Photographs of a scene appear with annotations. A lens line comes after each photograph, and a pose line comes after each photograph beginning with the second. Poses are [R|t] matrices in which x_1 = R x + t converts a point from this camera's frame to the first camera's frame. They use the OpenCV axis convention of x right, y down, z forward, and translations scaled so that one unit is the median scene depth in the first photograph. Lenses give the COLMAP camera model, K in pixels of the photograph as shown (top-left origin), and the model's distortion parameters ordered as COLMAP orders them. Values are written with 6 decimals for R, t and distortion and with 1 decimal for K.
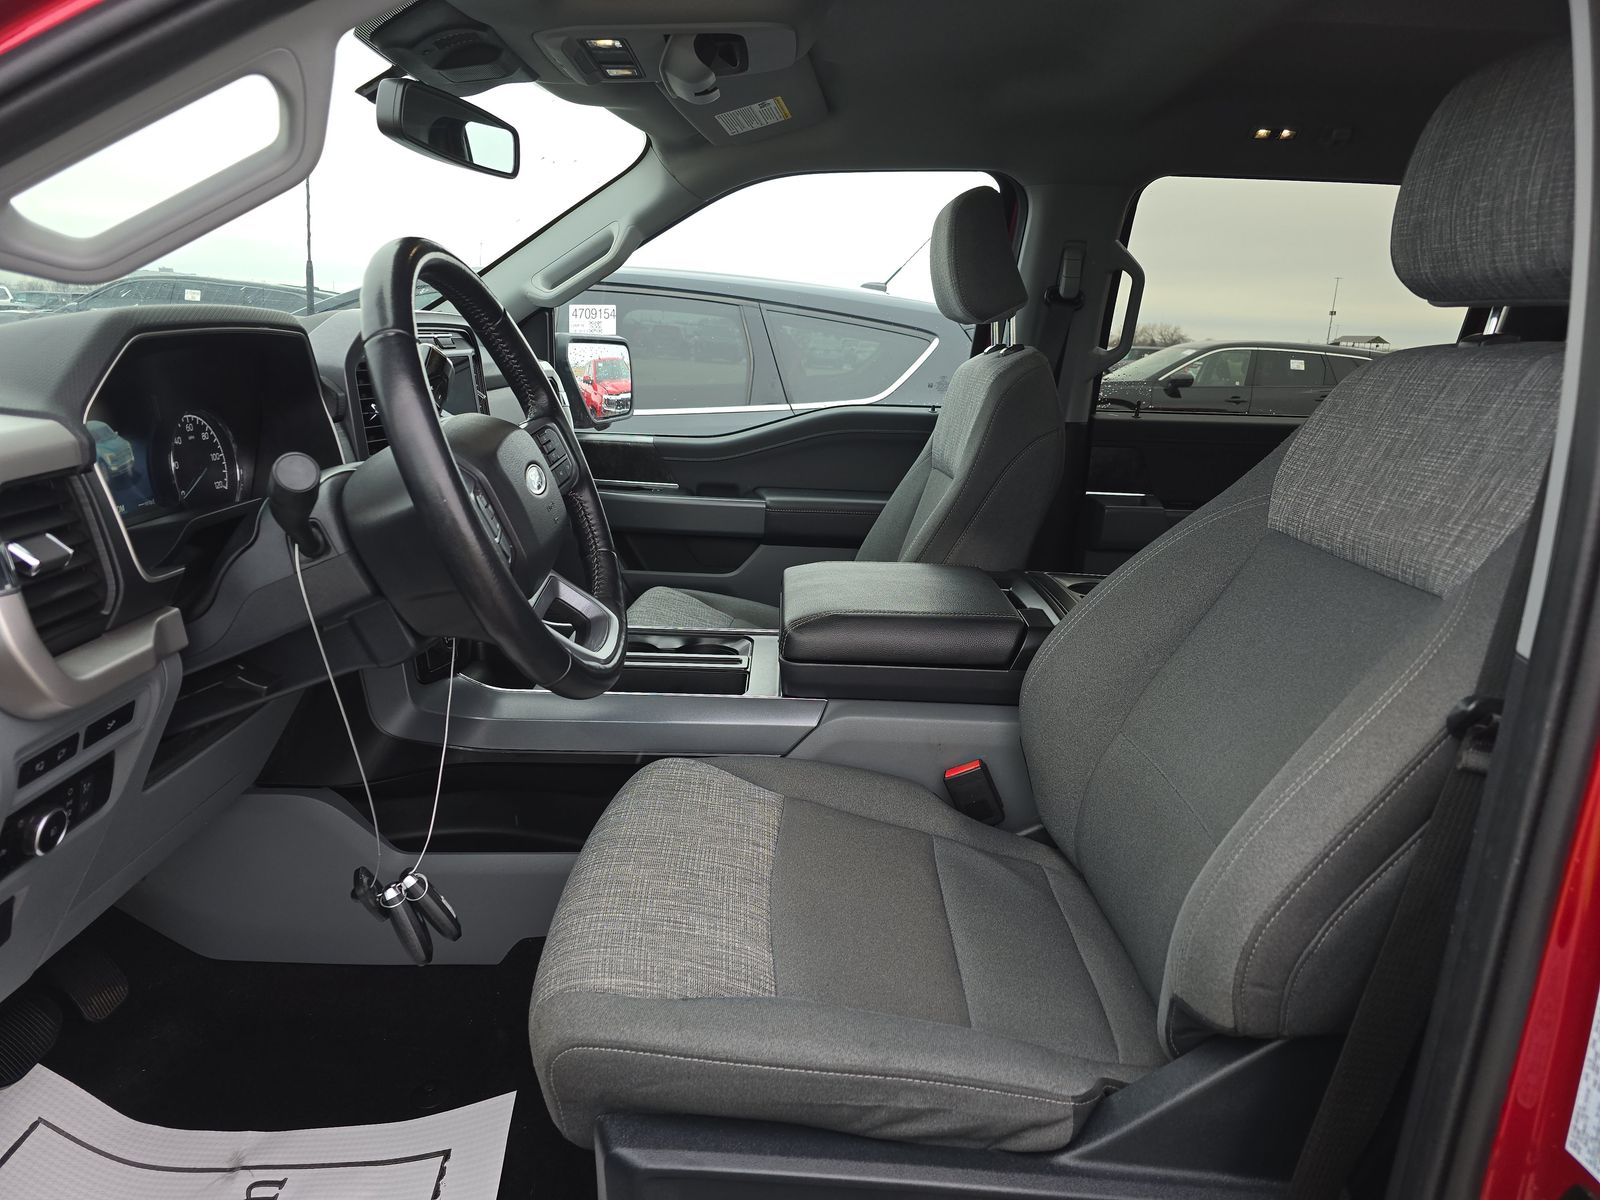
lens RADIAL K [[1175.9, 0, 799.3], [0, 1175.9, 602.8], [0, 0, 1]] dist [0.047796, -0.031167]
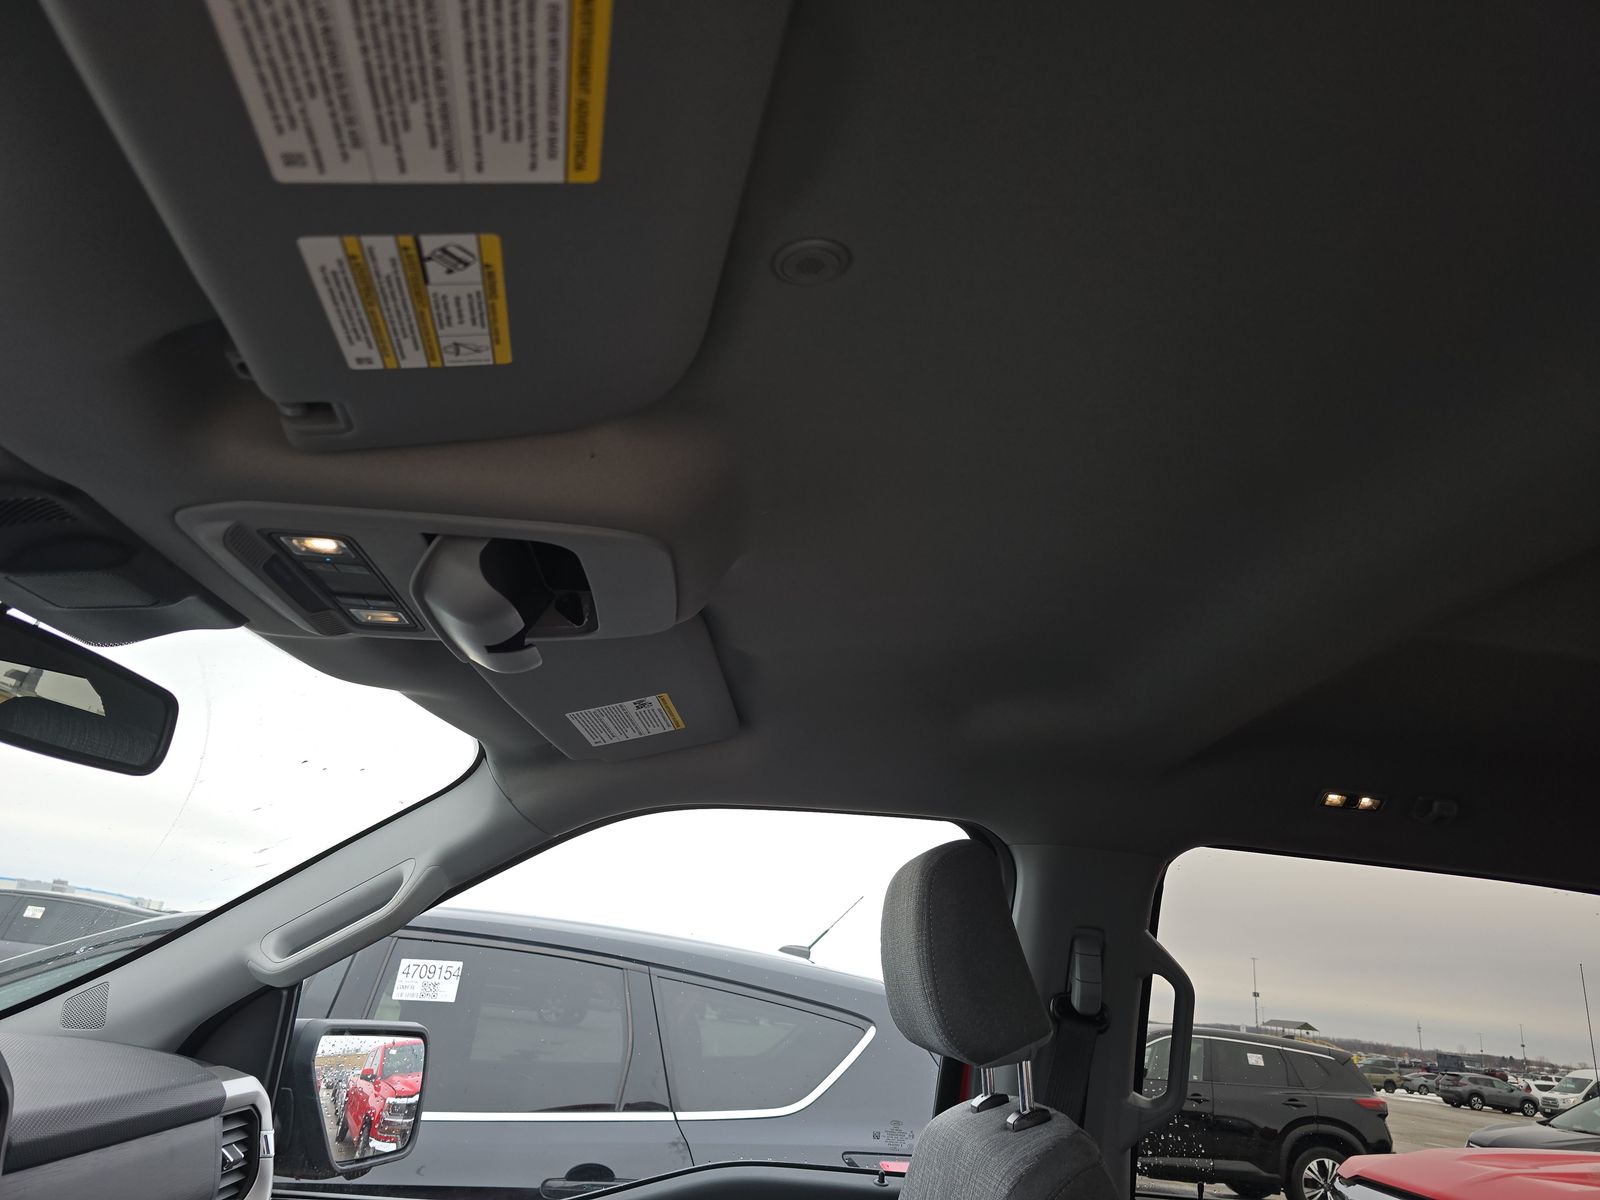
lens RADIAL K [[1175.9, 0, 800.5], [0, 1175.9, 596.0], [0, 0, 1]] dist [0.047796, -0.031167]
pose [[0.996308, 0.071858, 0.046977, 0.020102], [-0.037475, 0.856321, -0.515083, -0.108651], [-0.077240, 0.511421, 0.855852, 0.321090]]
